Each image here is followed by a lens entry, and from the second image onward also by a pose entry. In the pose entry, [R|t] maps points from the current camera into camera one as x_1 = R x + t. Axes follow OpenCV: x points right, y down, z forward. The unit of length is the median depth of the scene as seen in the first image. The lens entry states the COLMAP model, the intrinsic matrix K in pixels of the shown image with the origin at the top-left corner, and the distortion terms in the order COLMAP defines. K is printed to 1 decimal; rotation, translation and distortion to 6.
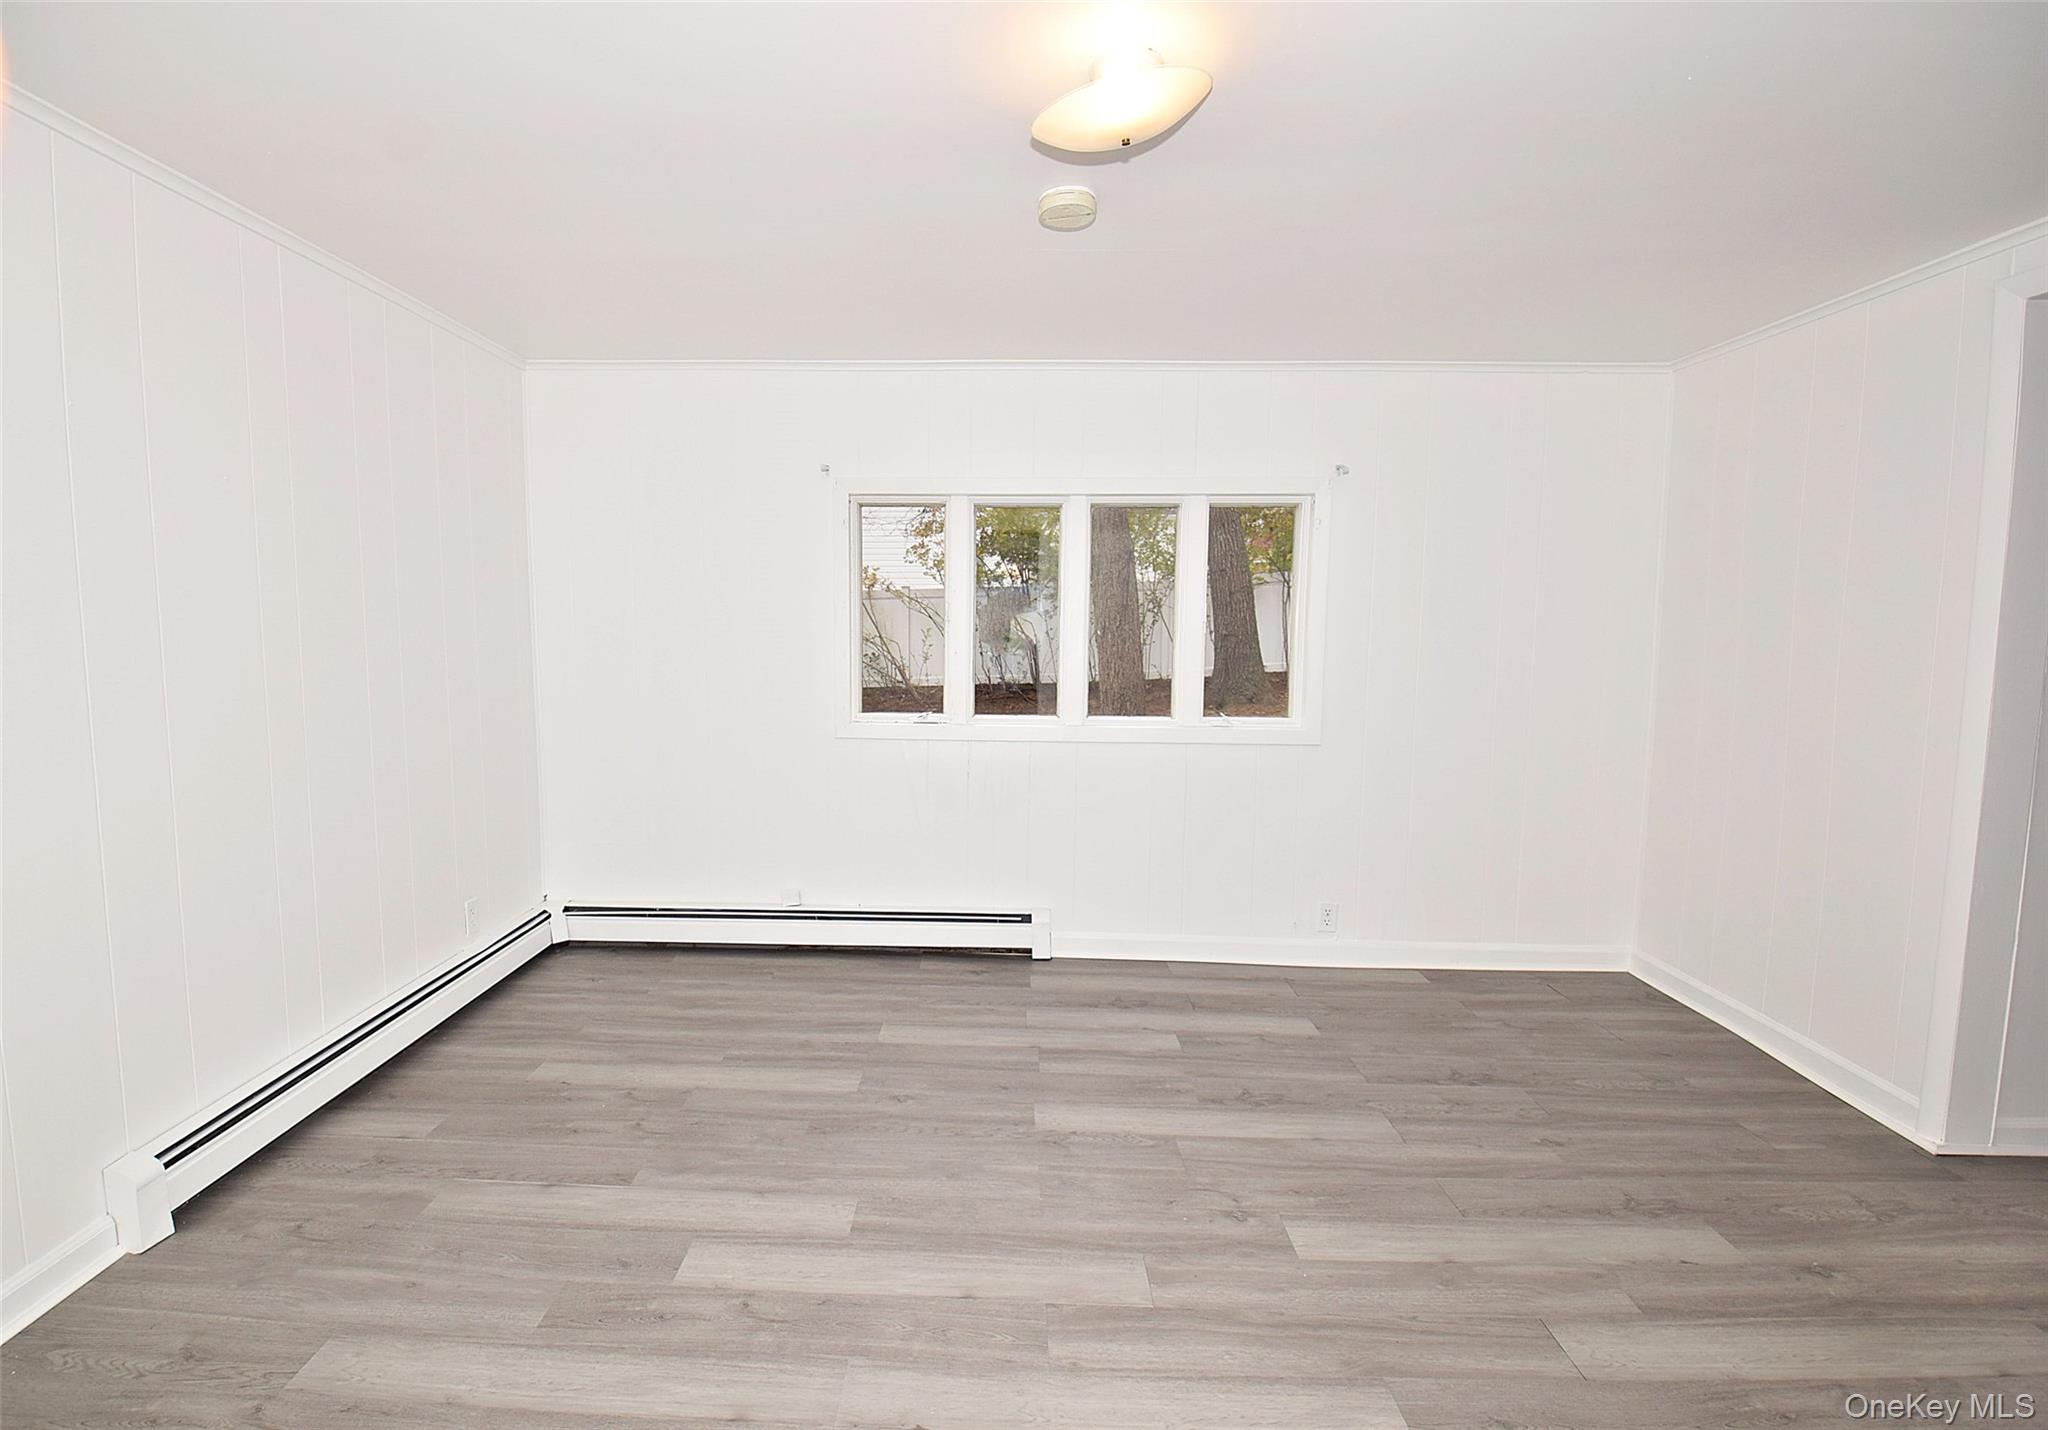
lens RADIAL K [[932.5, 0, 940.1], [0, 932.5, 721.1], [0, 0, 1]] dist [0.017245, -0.031378]
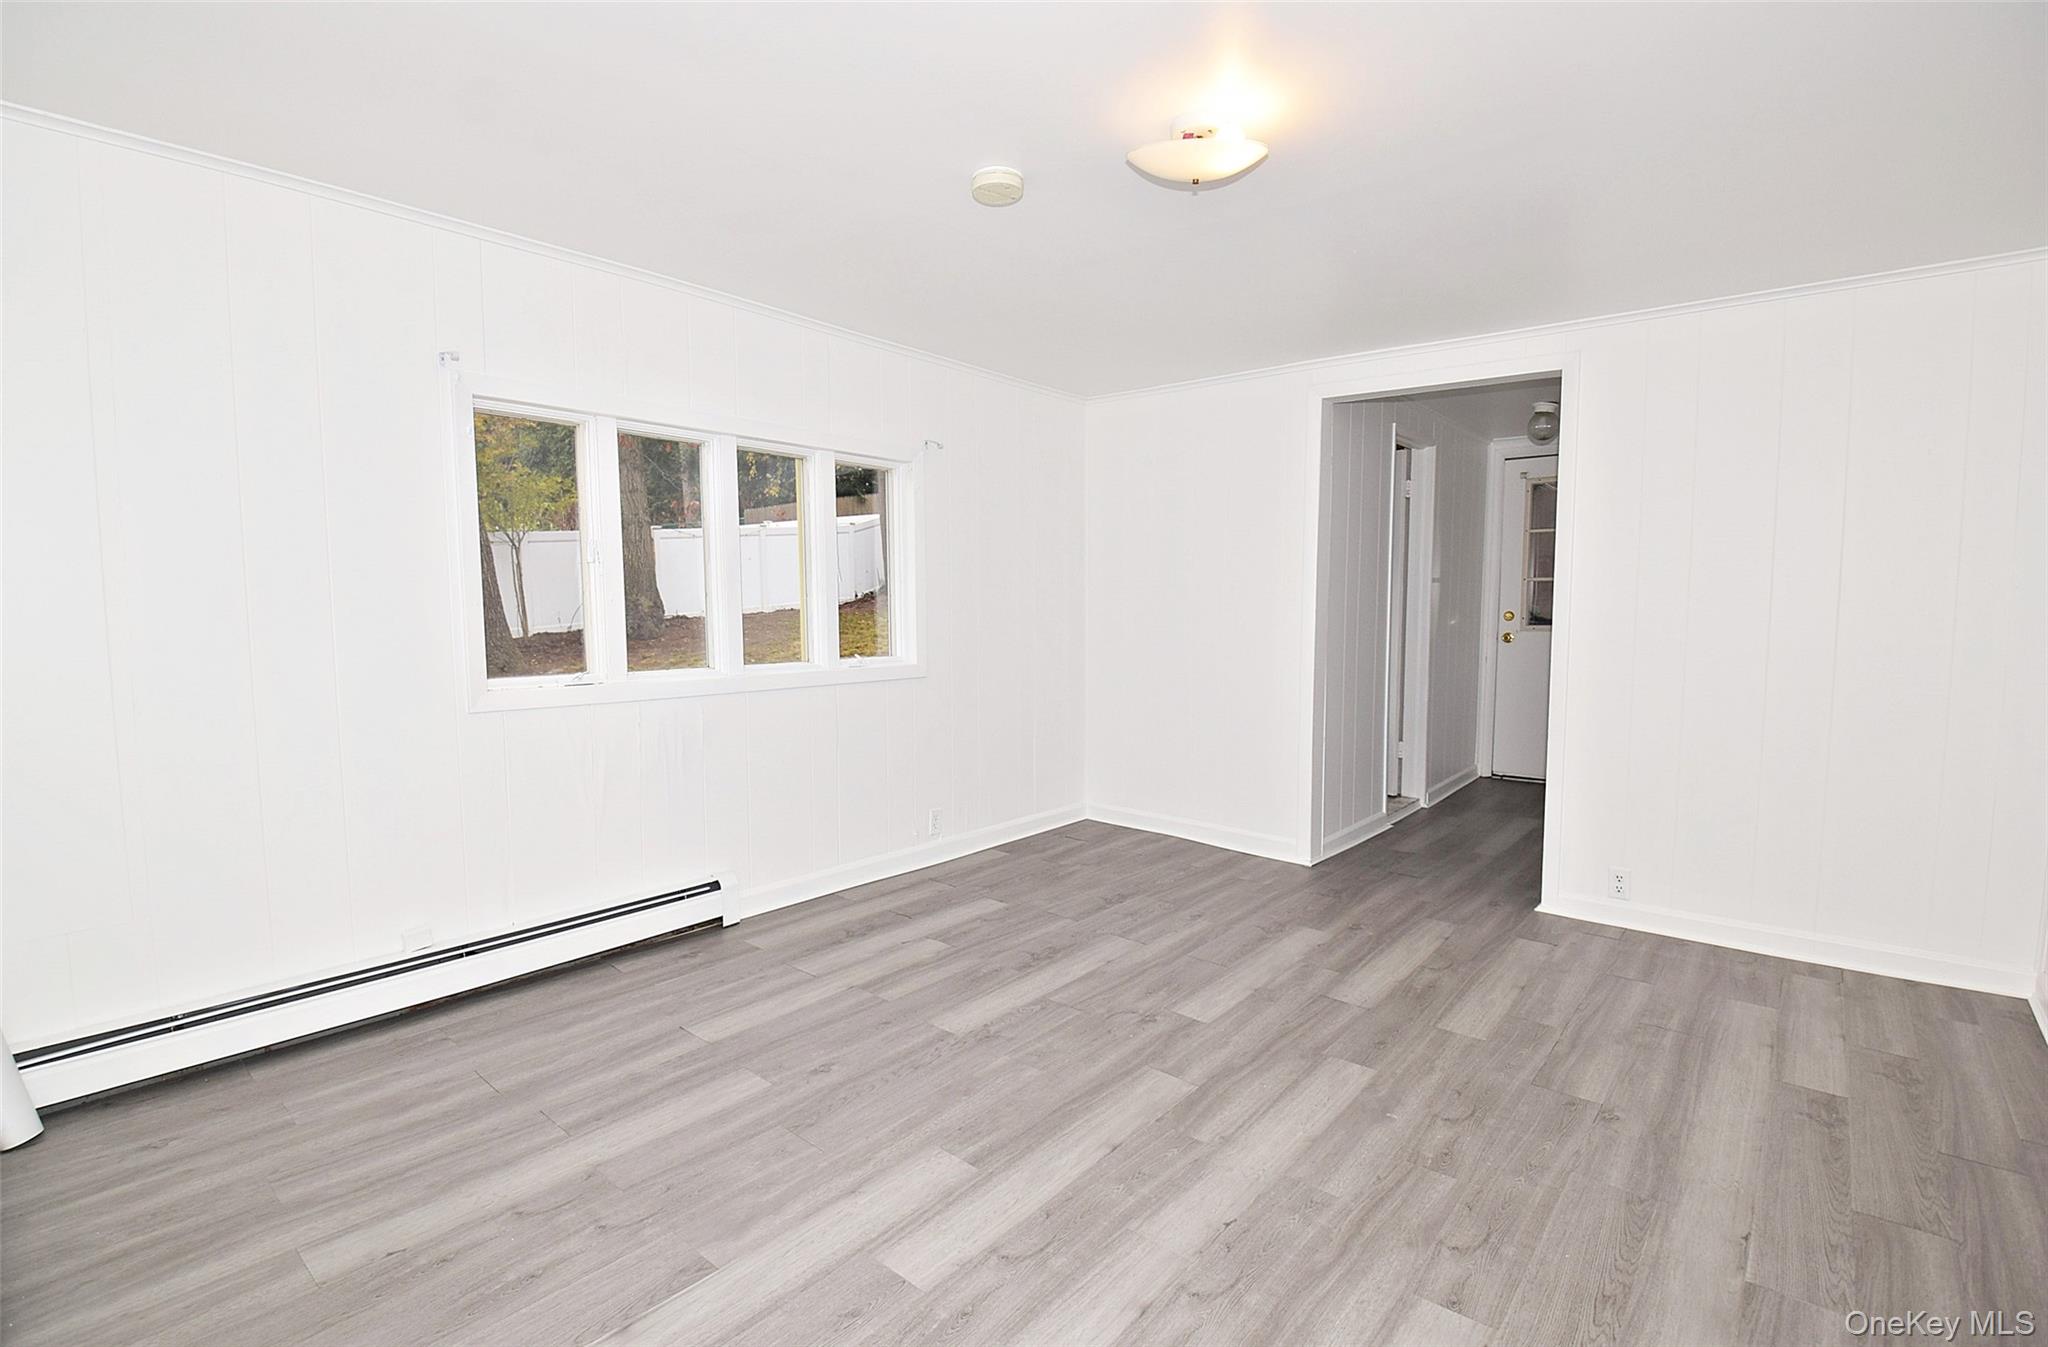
lens RADIAL K [[947.9, 0, 997.8], [0, 947.9, 664.5], [0, 0, 1]] dist [0.010922, -0.032191]
pose [[0.629279, -0.063707, 0.774564, -0.550202], [0.087406, 0.996113, 0.010918, 0.009506], [-0.772249, 0.060831, 0.632401, 0.216863]]
